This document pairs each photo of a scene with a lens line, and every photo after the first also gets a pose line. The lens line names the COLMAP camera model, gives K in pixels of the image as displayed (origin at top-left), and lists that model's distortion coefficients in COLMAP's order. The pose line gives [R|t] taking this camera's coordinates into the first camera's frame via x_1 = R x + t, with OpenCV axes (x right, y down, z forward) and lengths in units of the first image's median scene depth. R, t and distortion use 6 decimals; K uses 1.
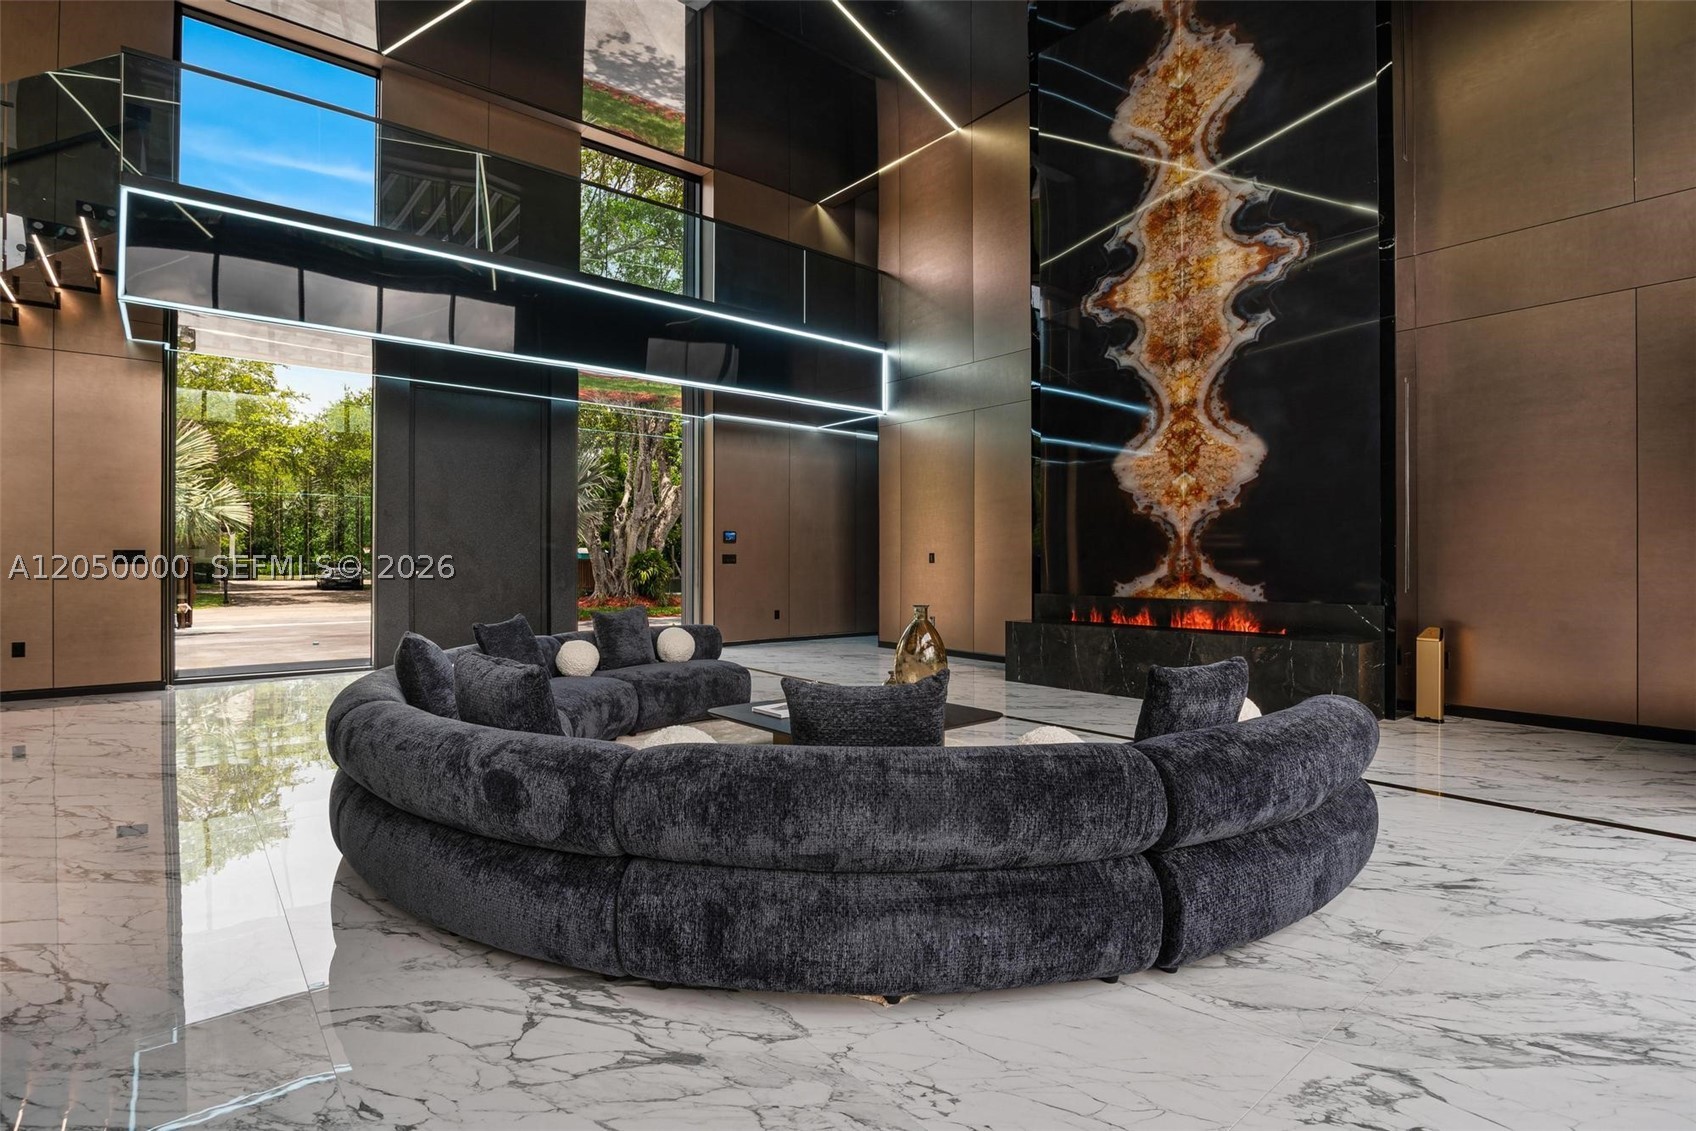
lens RADIAL K [[819.9, 0, 868.7], [0, 819.9, 559.8], [0, 0, 1]] dist [-0.026769, 0.007114]
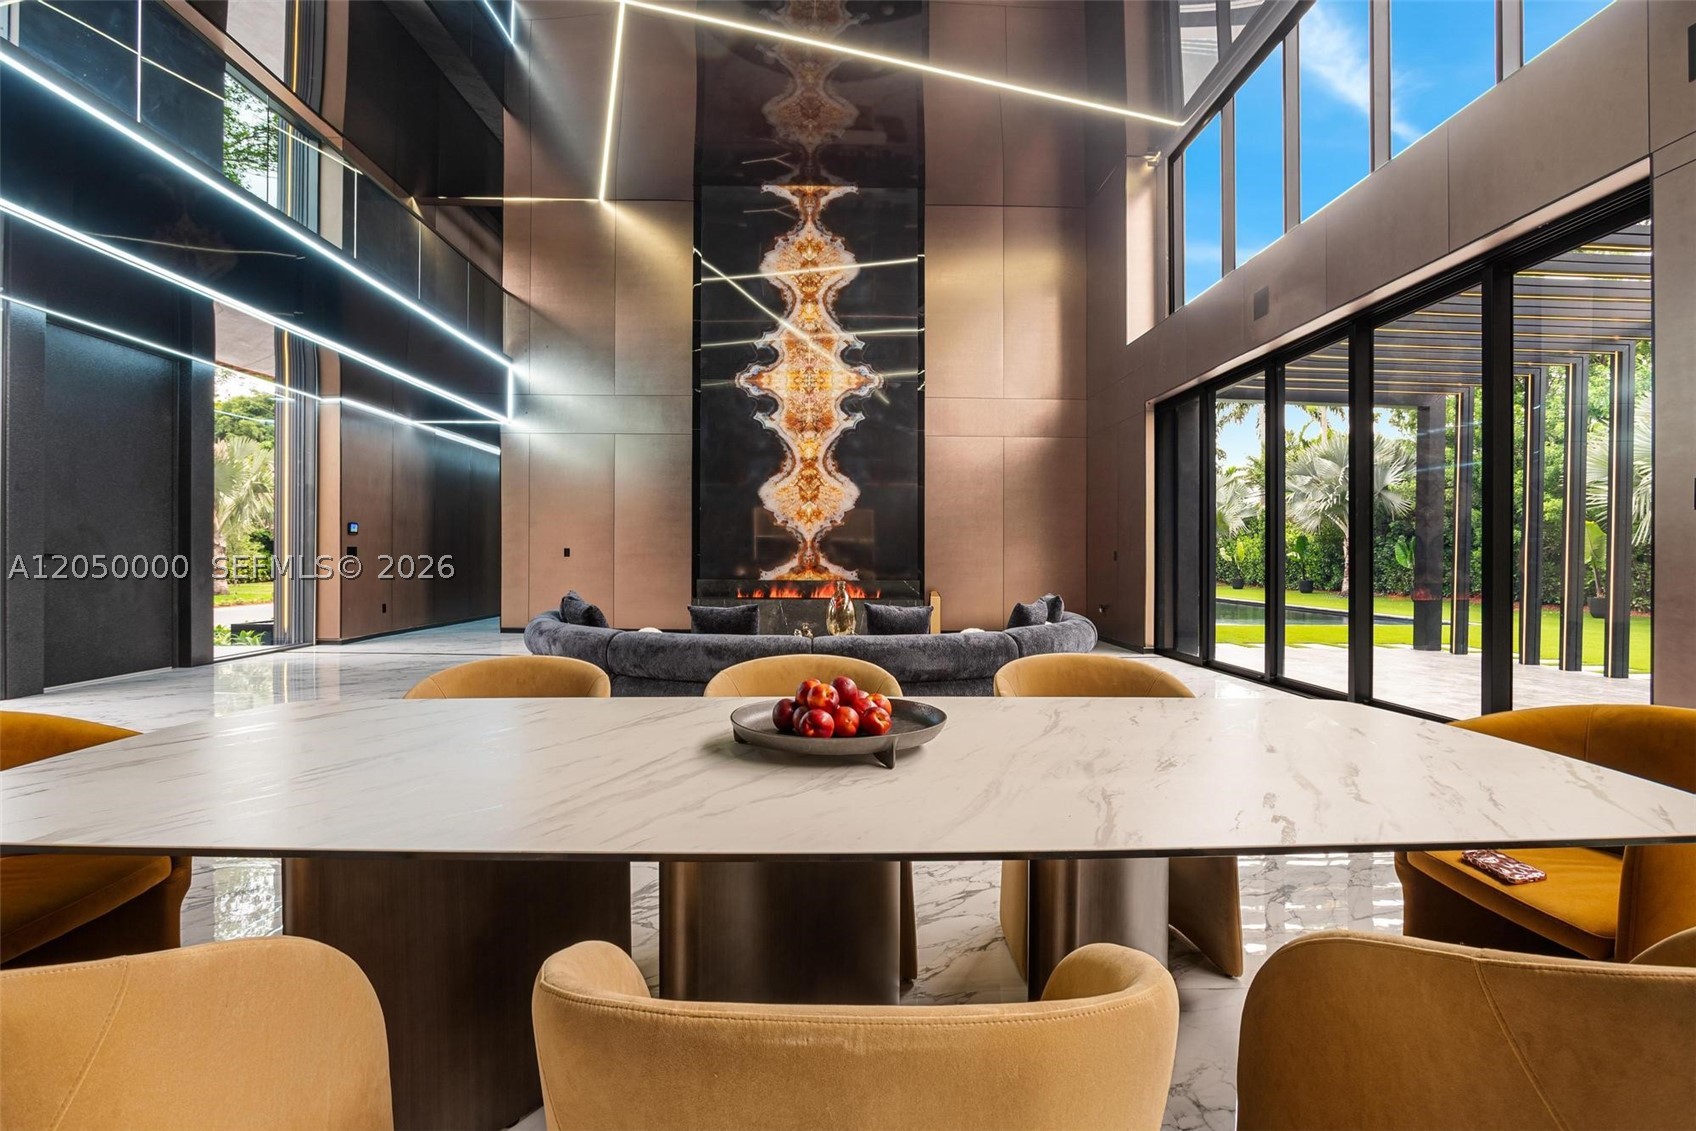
lens RADIAL K [[819.9, 0, 830.0], [0, 819.9, 551.0], [0, 0, 1]] dist [-0.026769, 0.007114]
pose [[0.642401, 0.014345, 0.766234, -0.813020], [-0.009553, 0.999897, -0.010711, 0.007373], [-0.766309, -0.000439, 0.642472, -0.064789]]
